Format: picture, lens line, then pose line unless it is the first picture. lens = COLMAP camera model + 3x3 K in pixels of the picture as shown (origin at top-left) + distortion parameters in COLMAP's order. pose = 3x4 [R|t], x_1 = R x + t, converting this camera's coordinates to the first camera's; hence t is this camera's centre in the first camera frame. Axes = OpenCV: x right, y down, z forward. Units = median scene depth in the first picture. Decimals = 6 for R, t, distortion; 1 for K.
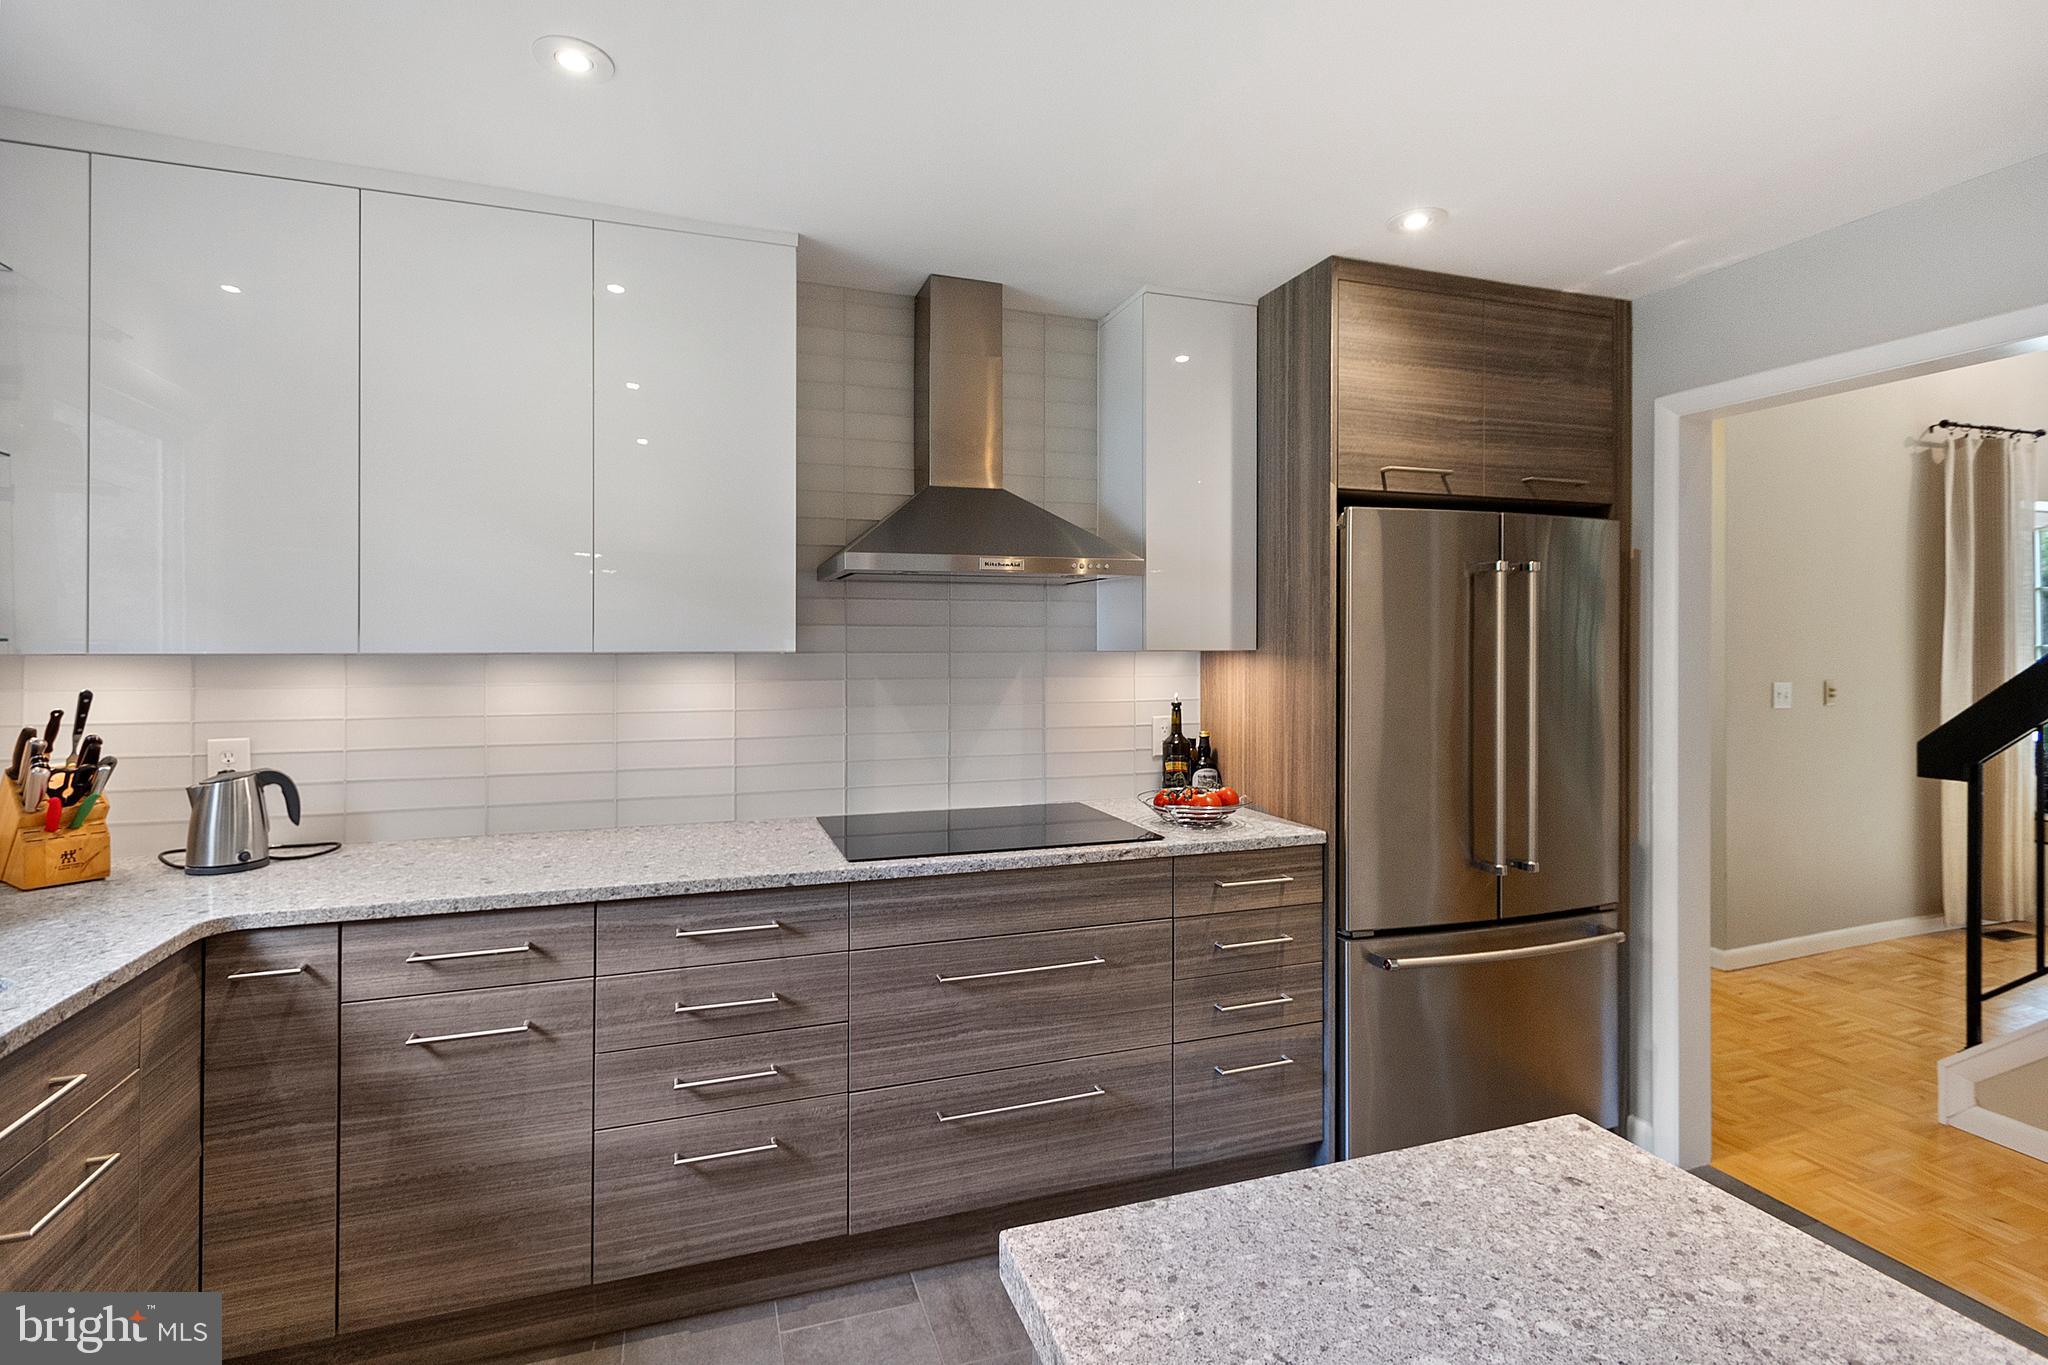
lens RADIAL K [[948.4, 0, 1010.2], [0, 948.4, 643.7], [0, 0, 1]] dist [0.004451, -0.000123]
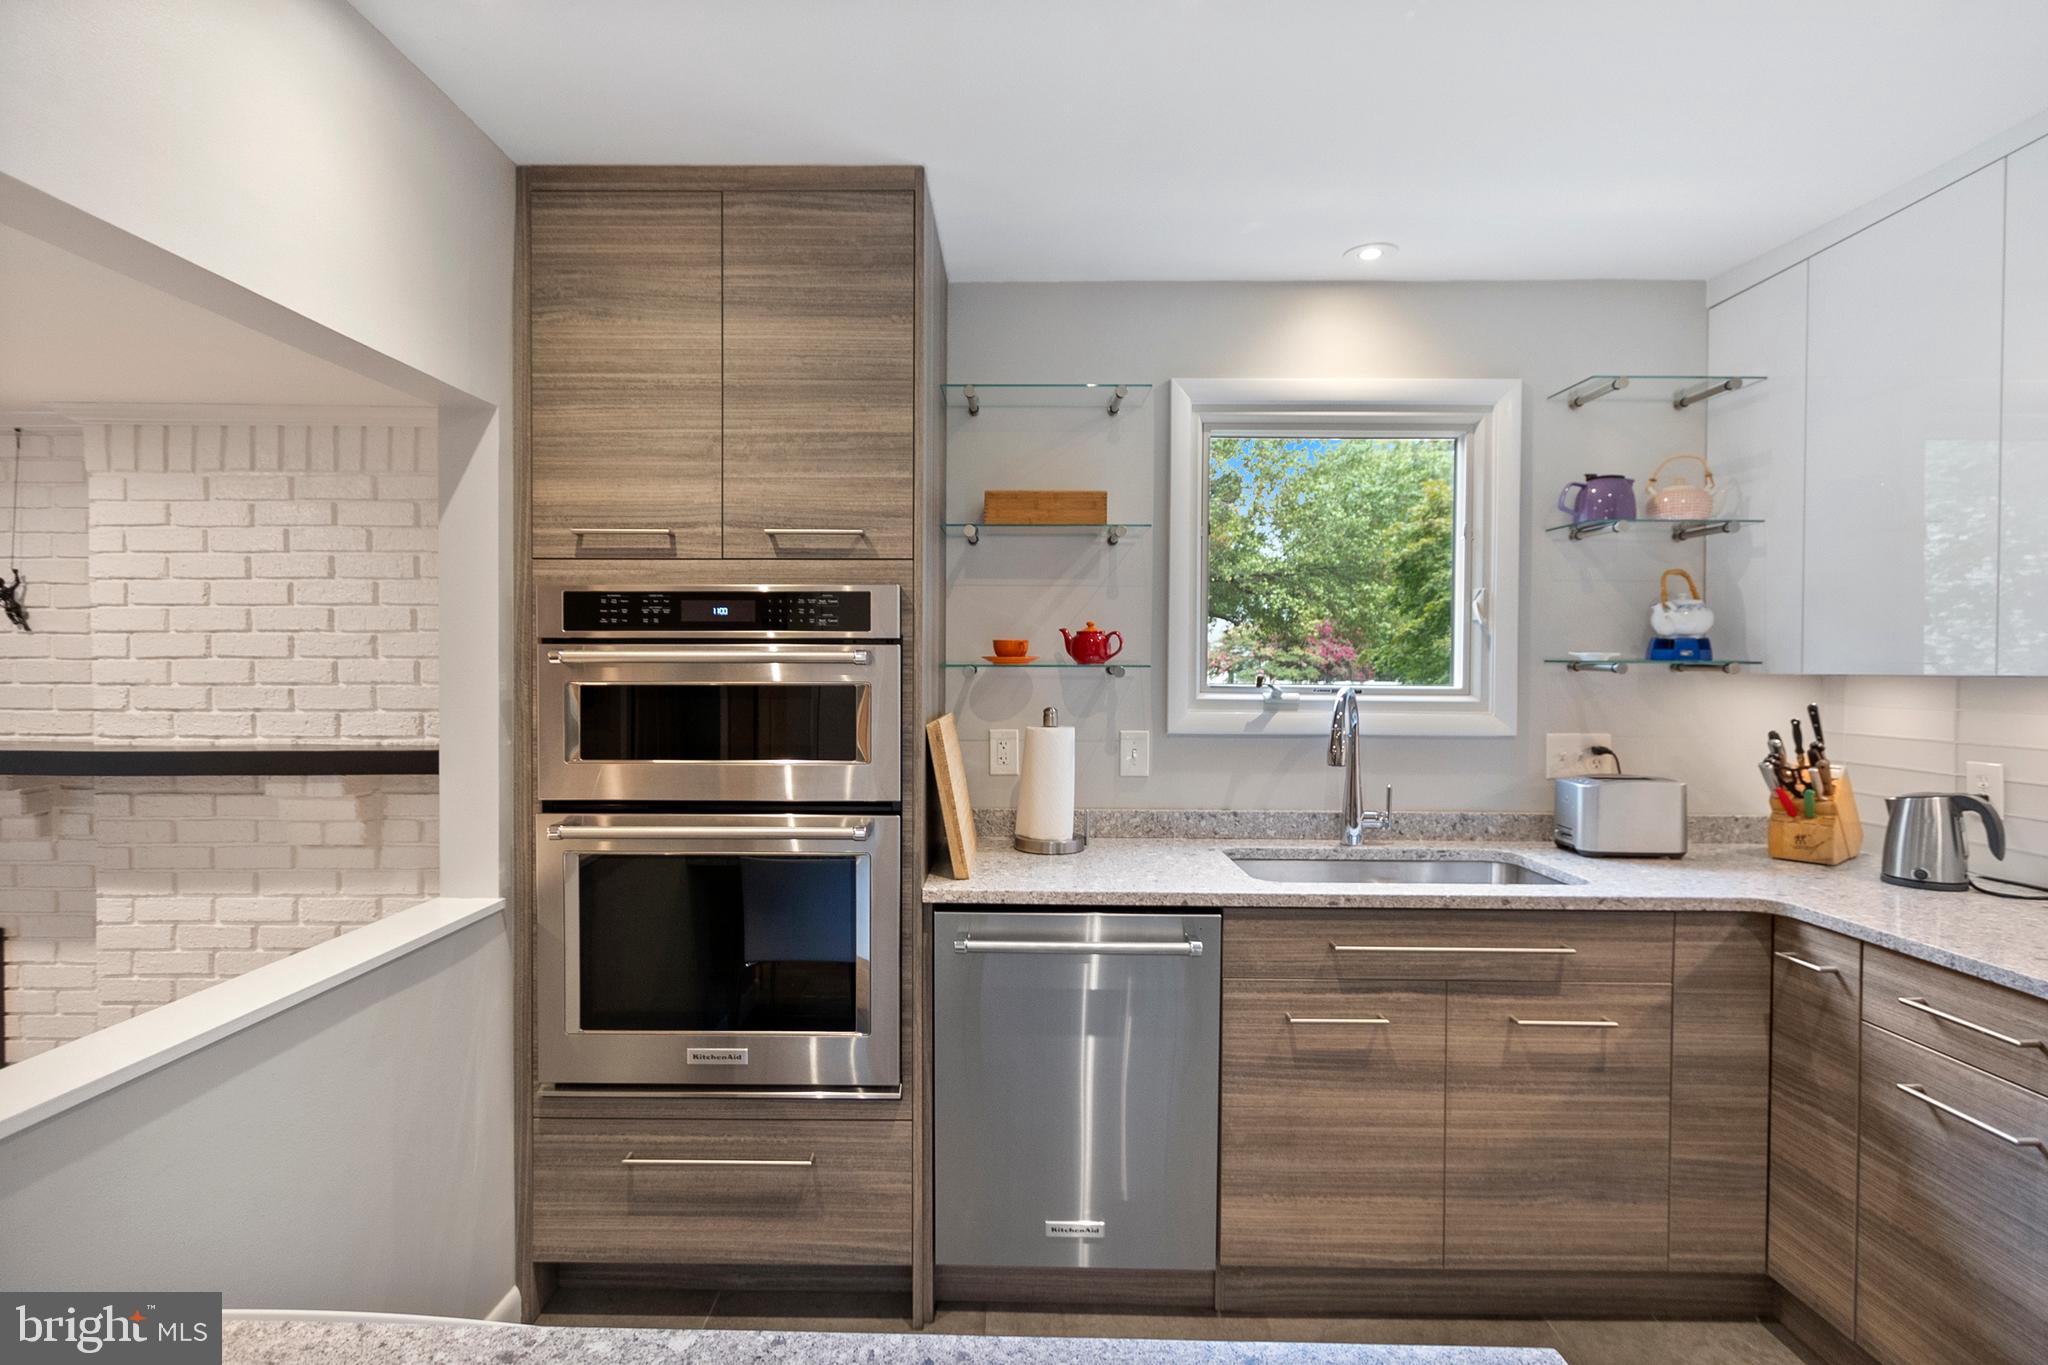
lens RADIAL K [[967.0, 0, 1006.3], [0, 967.0, 683.8], [0, 0, 1]] dist [0.007354, -0.001337]
pose [[-0.334313, 0.012950, -0.942373, 0.475248], [0.000094, 0.999906, 0.013708, 0.004968], [0.942462, 0.004494, -0.334283, 0.404562]]
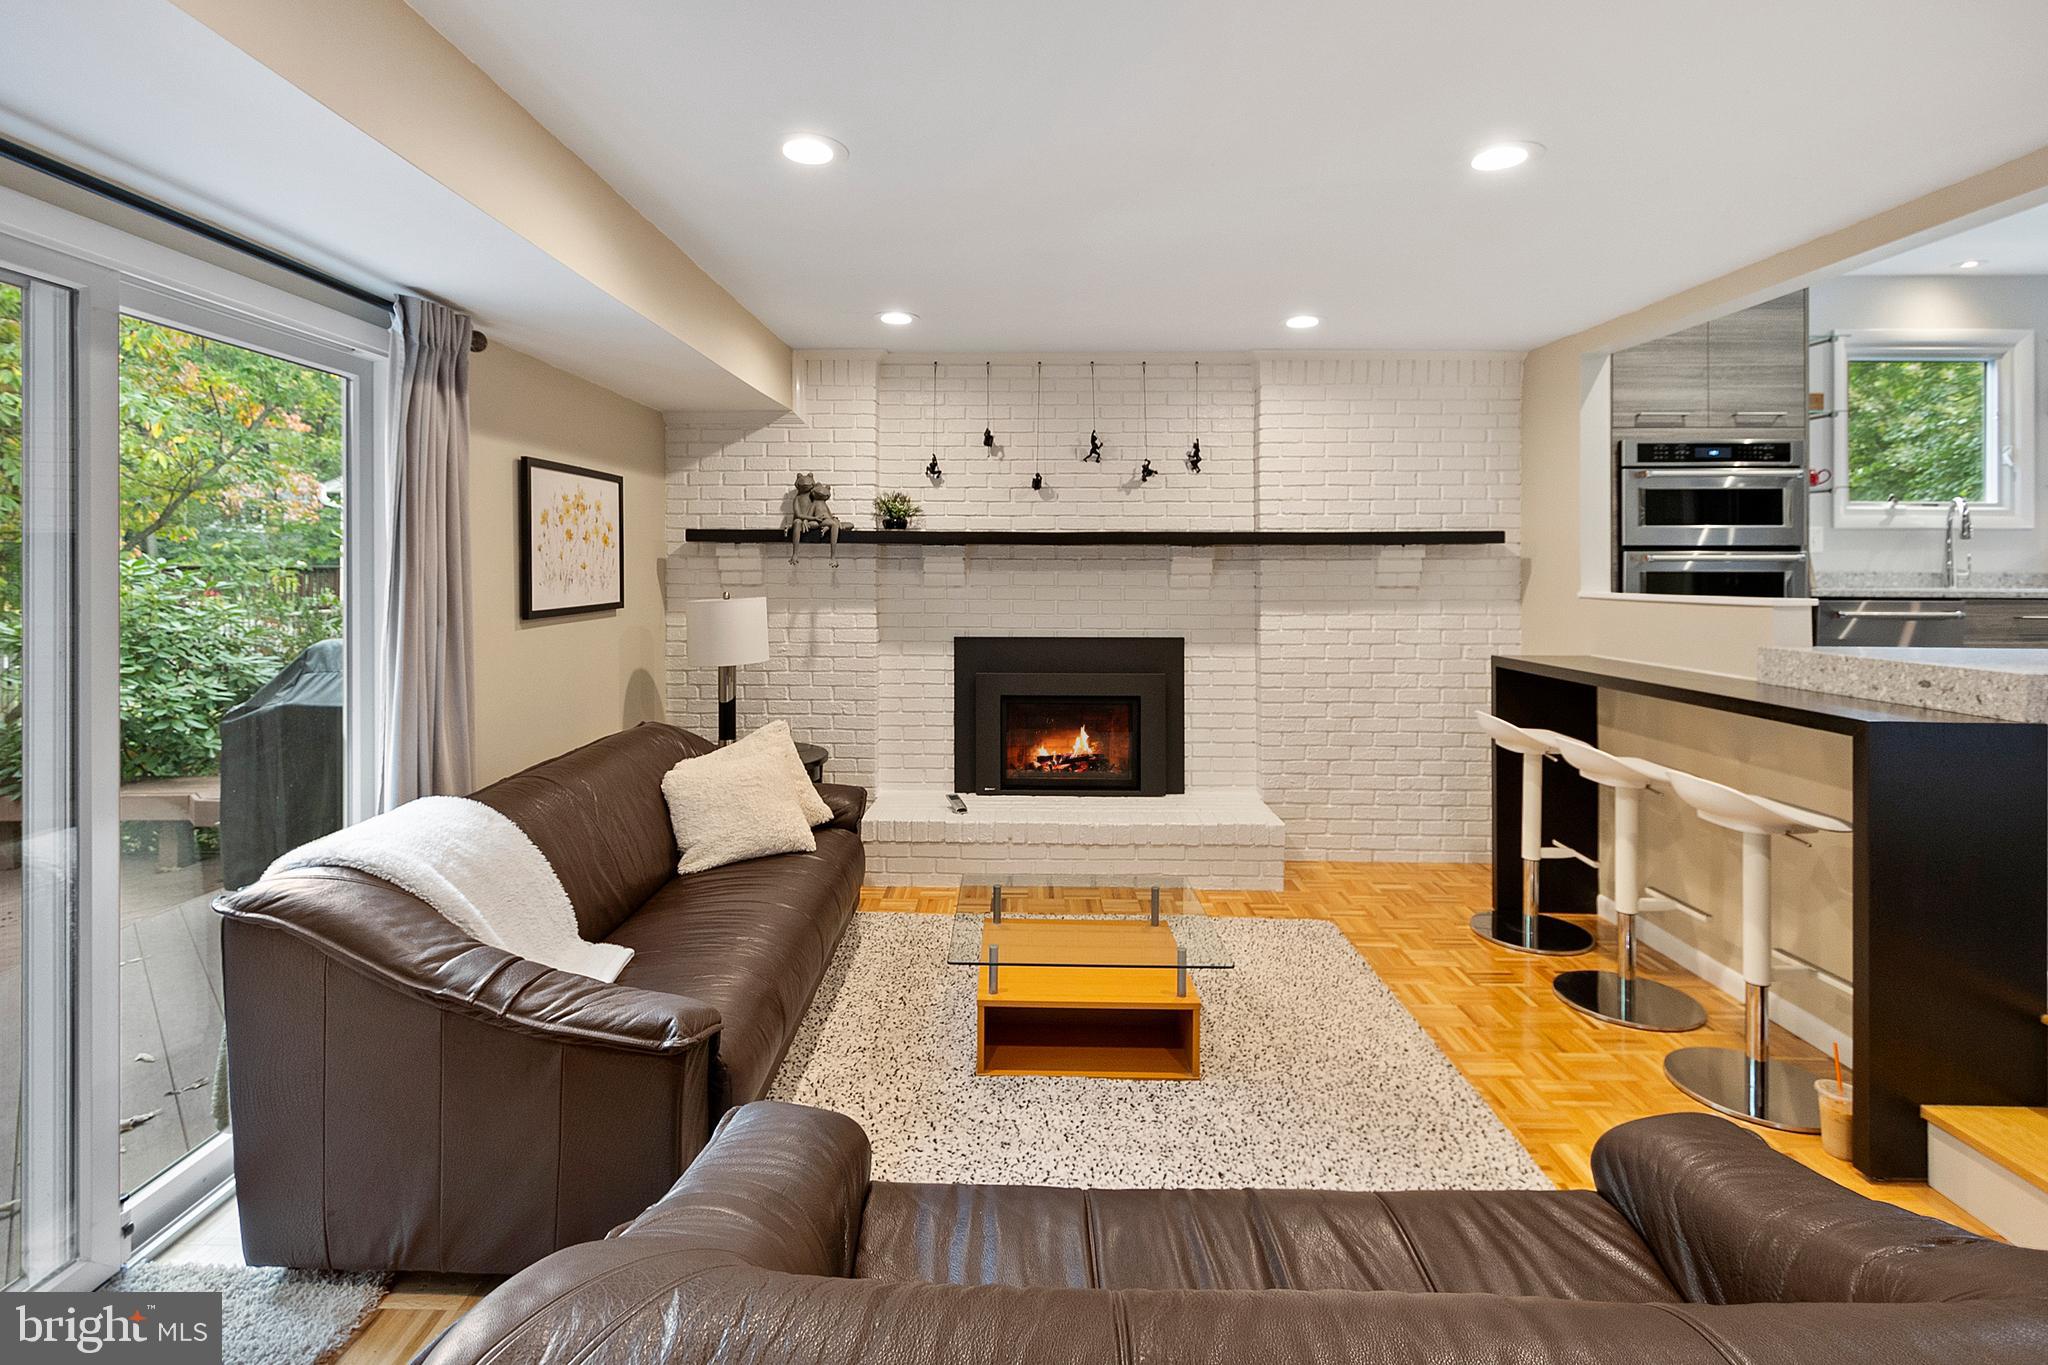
lens RADIAL K [[996.2, 0, 987.7], [0, 996.2, 574.2], [0, 0, 1]] dist [0.003382, 0.000363]
pose [[-0.345400, 0.001780, -0.938454, 2.057103], [0.002468, 0.999996, 0.000989, 0.185331], [0.938452, -0.001975, -0.345404, -0.850557]]
